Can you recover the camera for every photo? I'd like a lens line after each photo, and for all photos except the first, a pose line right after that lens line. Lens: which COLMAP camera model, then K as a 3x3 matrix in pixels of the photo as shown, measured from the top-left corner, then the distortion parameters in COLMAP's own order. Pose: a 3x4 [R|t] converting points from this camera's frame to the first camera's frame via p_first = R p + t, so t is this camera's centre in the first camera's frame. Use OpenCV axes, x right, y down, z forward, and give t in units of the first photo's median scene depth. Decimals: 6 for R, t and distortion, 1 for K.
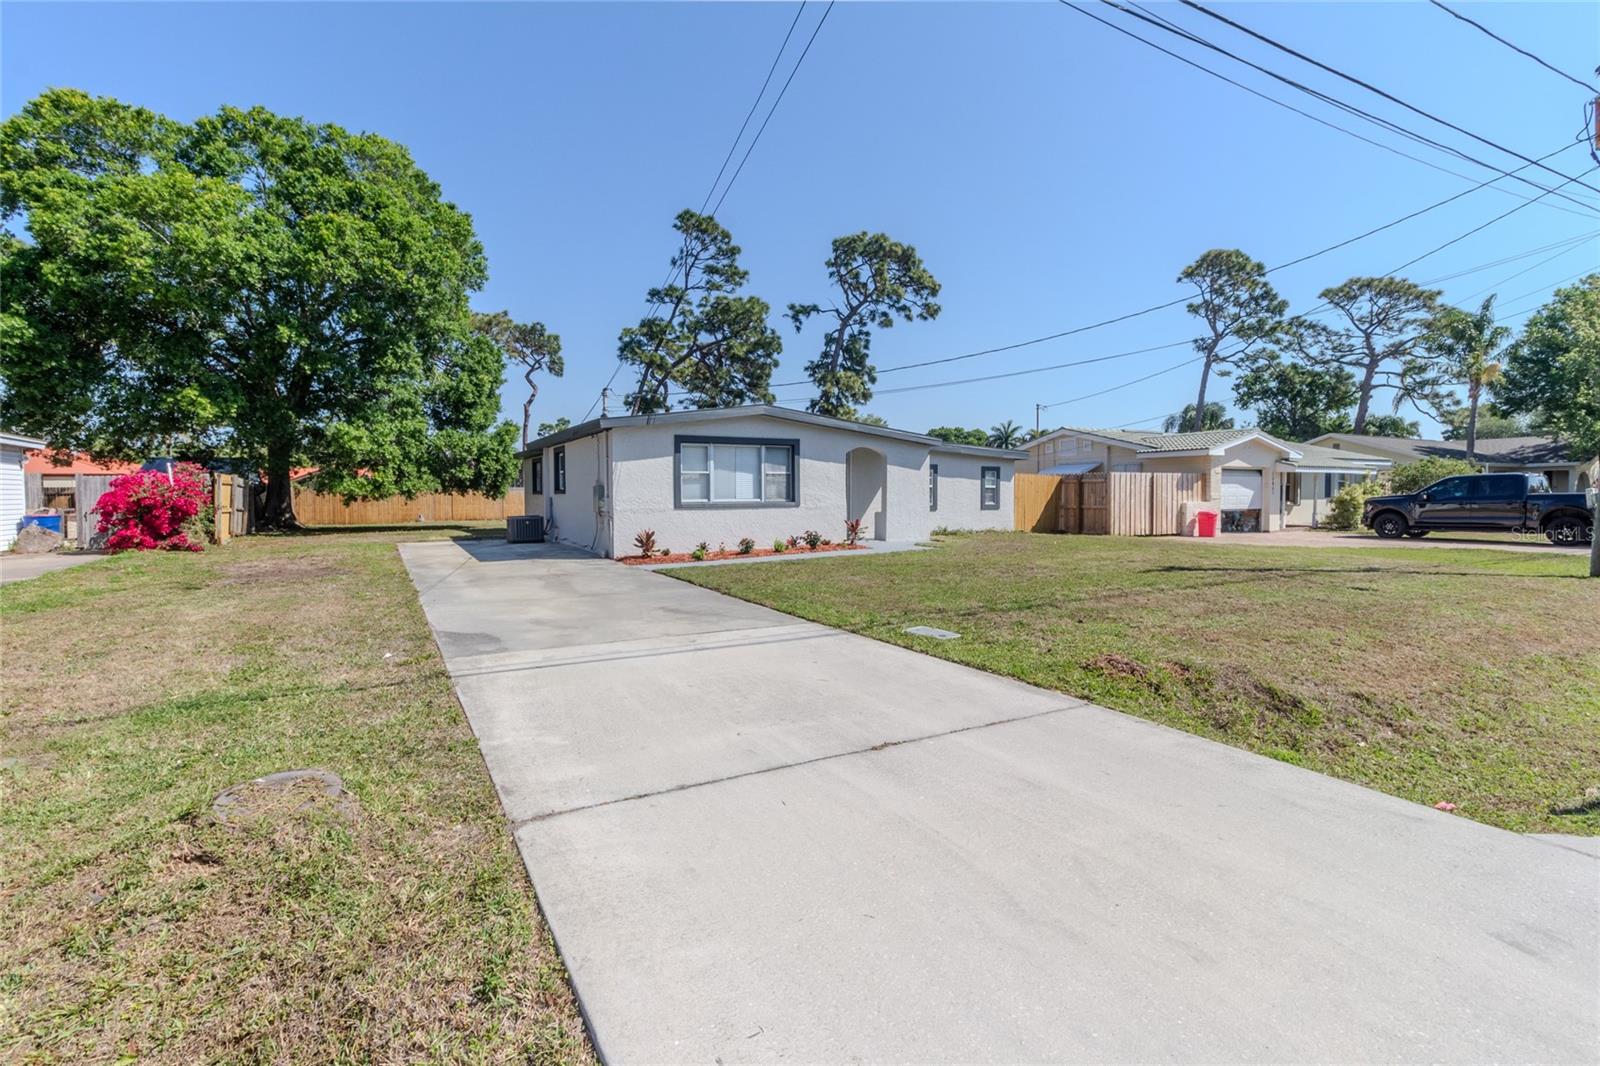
lens RADIAL K [[751.1, 0, 789.2], [0, 751.1, 521.9], [0, 0, 1]] dist [0.001526, 0.001174]
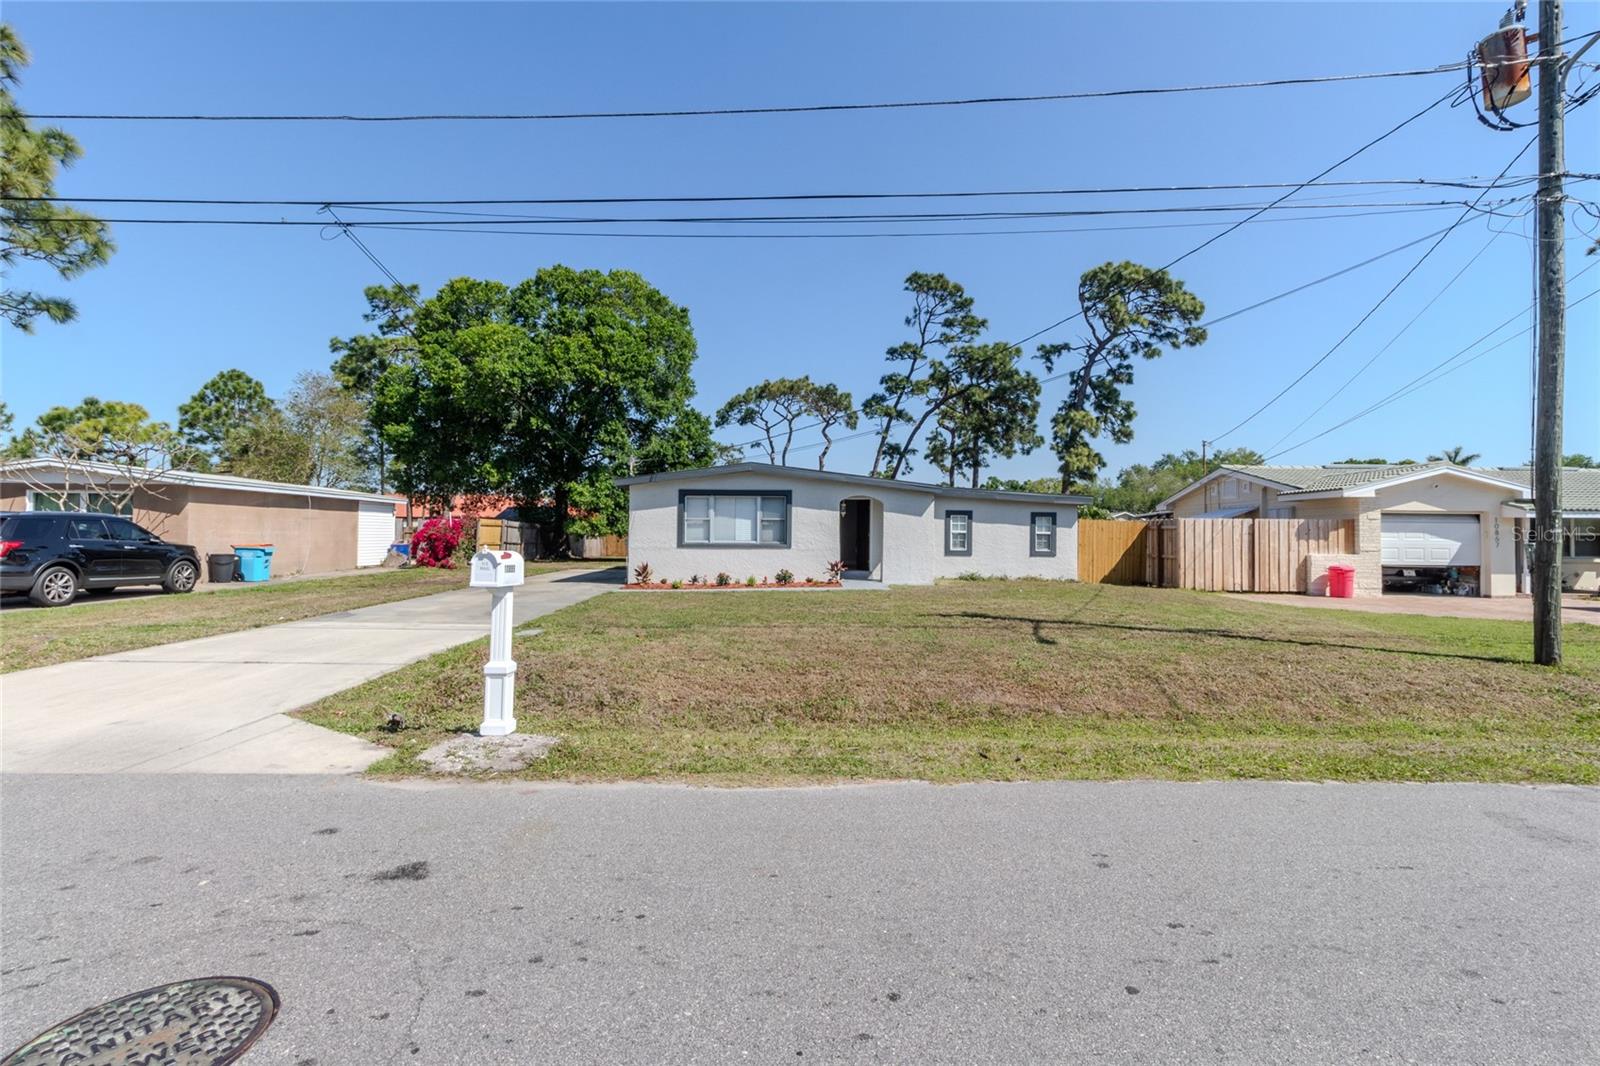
lens RADIAL K [[751.1, 0, 785.7], [0, 751.1, 521.6], [0, 0, 1]] dist [0.001526, 0.001174]
pose [[0.868908, 0.003395, -0.494962, 0.333637], [-0.031135, 0.998371, -0.047810, -0.003296], [0.493994, 0.056953, 0.867598, -0.007030]]
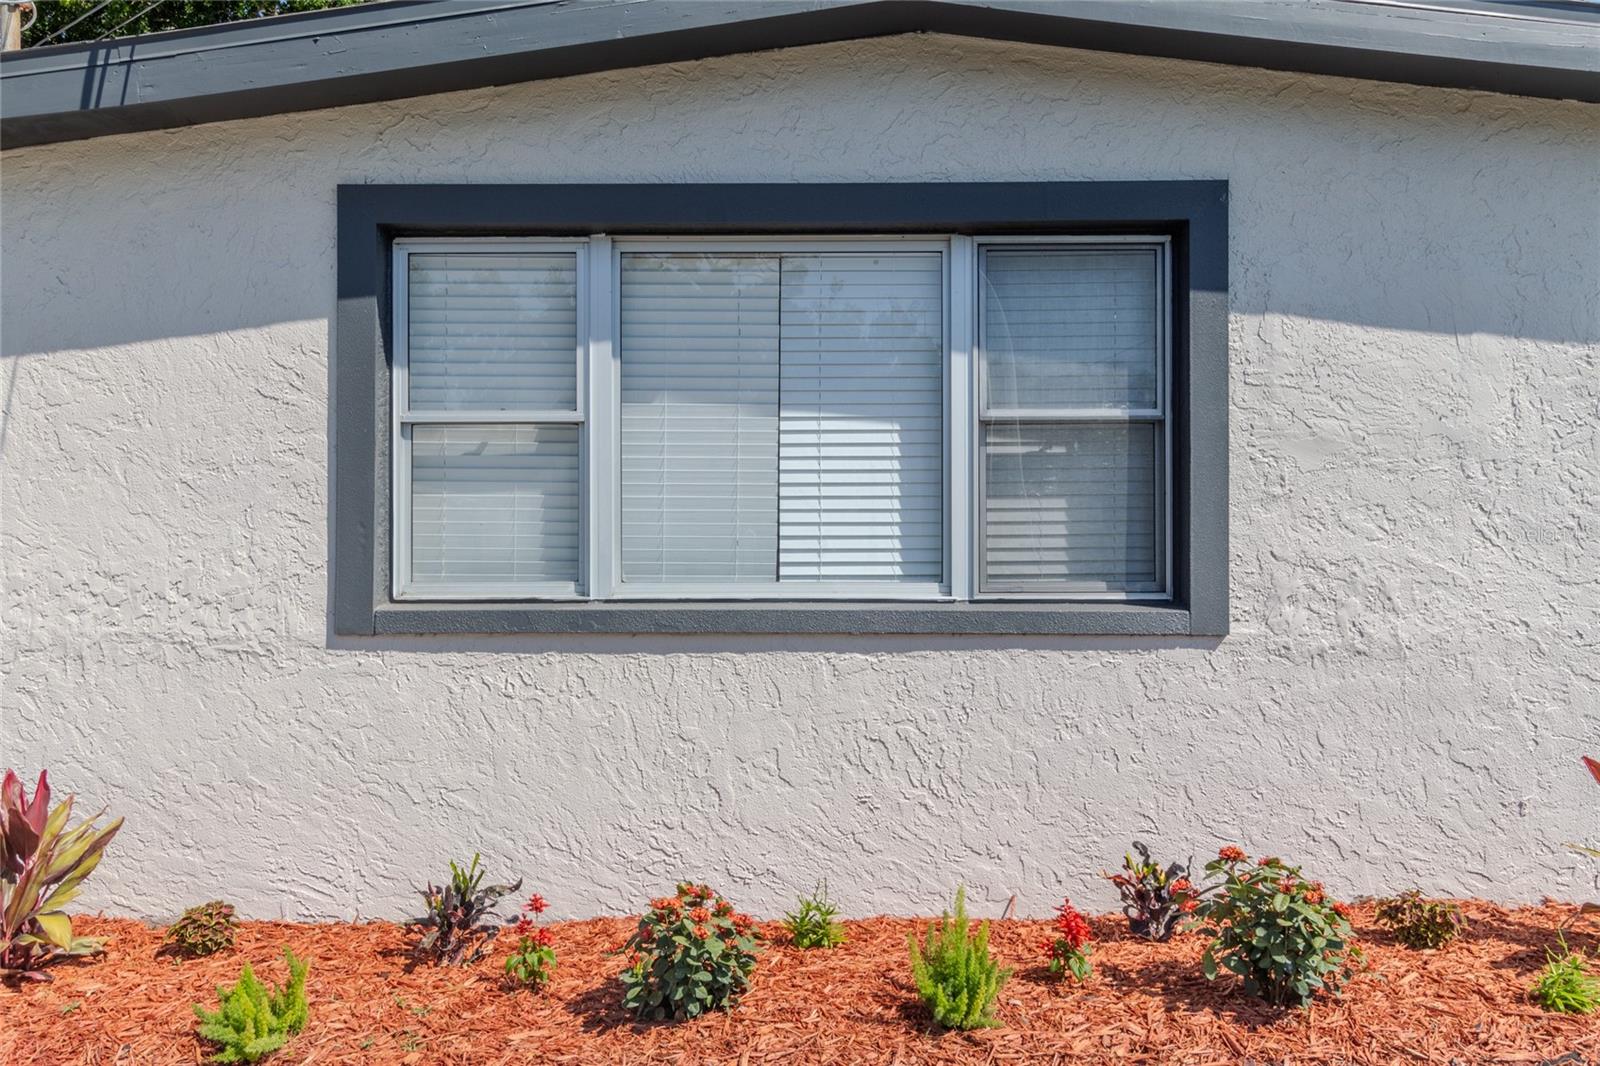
lens RADIAL K [[1283.4, 0, 791.9], [0, 1283.4, 518.8], [0, 0, 1]] dist [0.006629, -0.004943]
pose [[0.865538, 0.004002, -0.500828, 0.038117], [-0.023323, 0.999205, -0.032324, -0.019514], [0.500300, 0.039659, 0.864943, 0.425081]]
